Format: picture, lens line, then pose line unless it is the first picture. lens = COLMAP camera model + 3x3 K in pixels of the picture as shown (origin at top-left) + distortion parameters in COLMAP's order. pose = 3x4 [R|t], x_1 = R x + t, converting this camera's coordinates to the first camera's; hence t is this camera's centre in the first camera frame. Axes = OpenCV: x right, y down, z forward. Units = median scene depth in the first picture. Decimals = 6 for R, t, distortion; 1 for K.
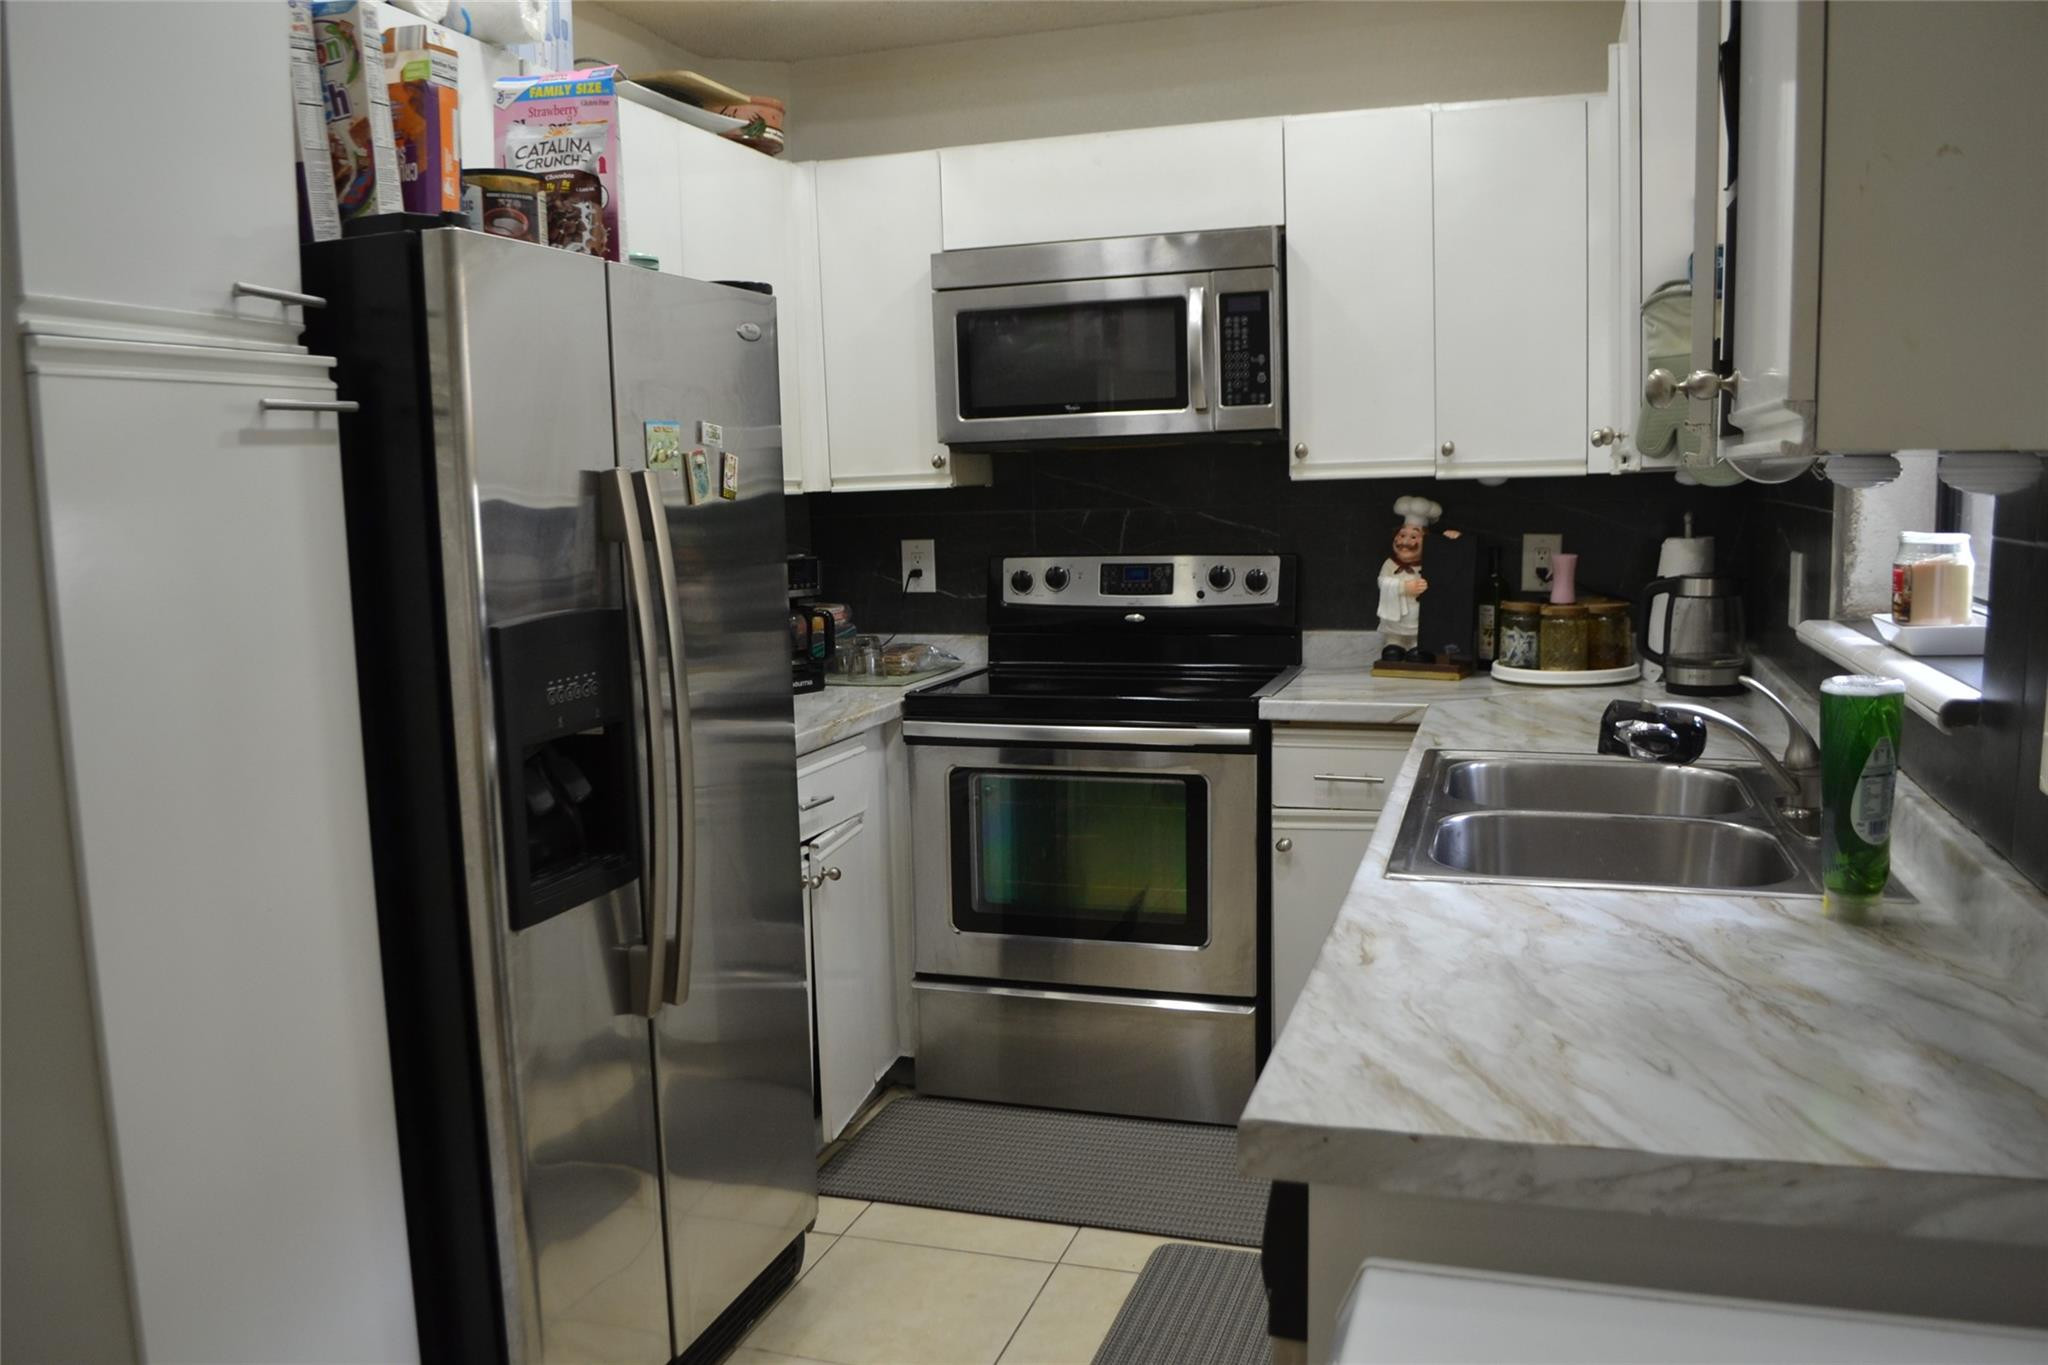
lens RADIAL K [[1650.3, 0, 990.3], [0, 1650.3, 708.5], [0, 0, 1]] dist [-0.083848, 0.011700]
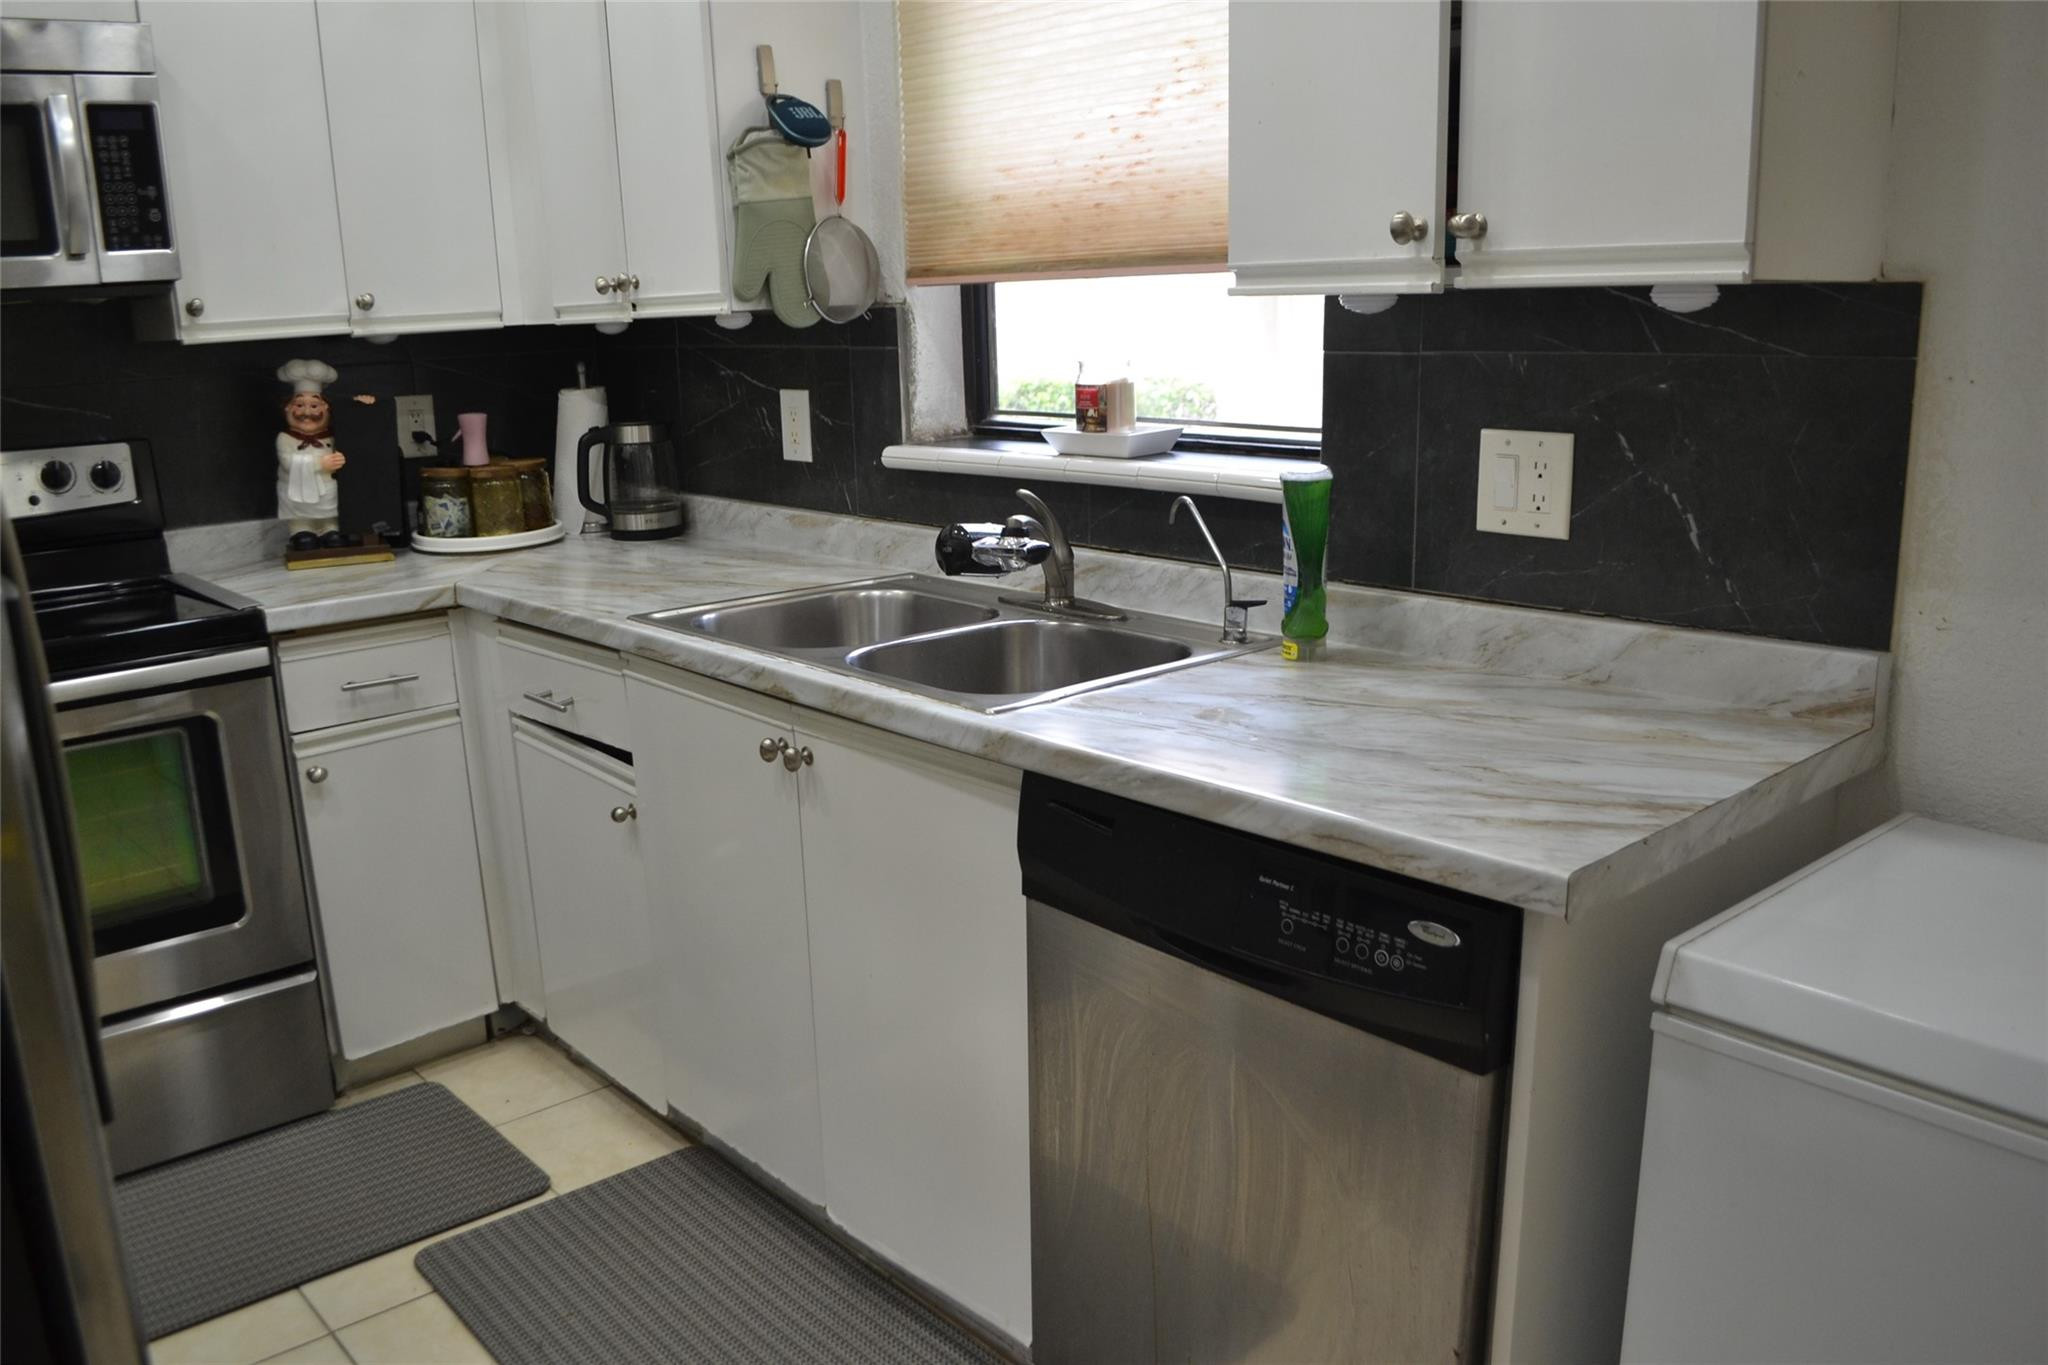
lens RADIAL K [[1650.3, 0, 987.9], [0, 1650.3, 714.2], [0, 0, 1]] dist [-0.083848, 0.011700]
pose [[0.512612, -0.202075, 0.834502, -0.335265], [0.136109, 0.978746, 0.153396, -0.029023], [-0.847764, 0.034951, 0.529222, 0.258612]]
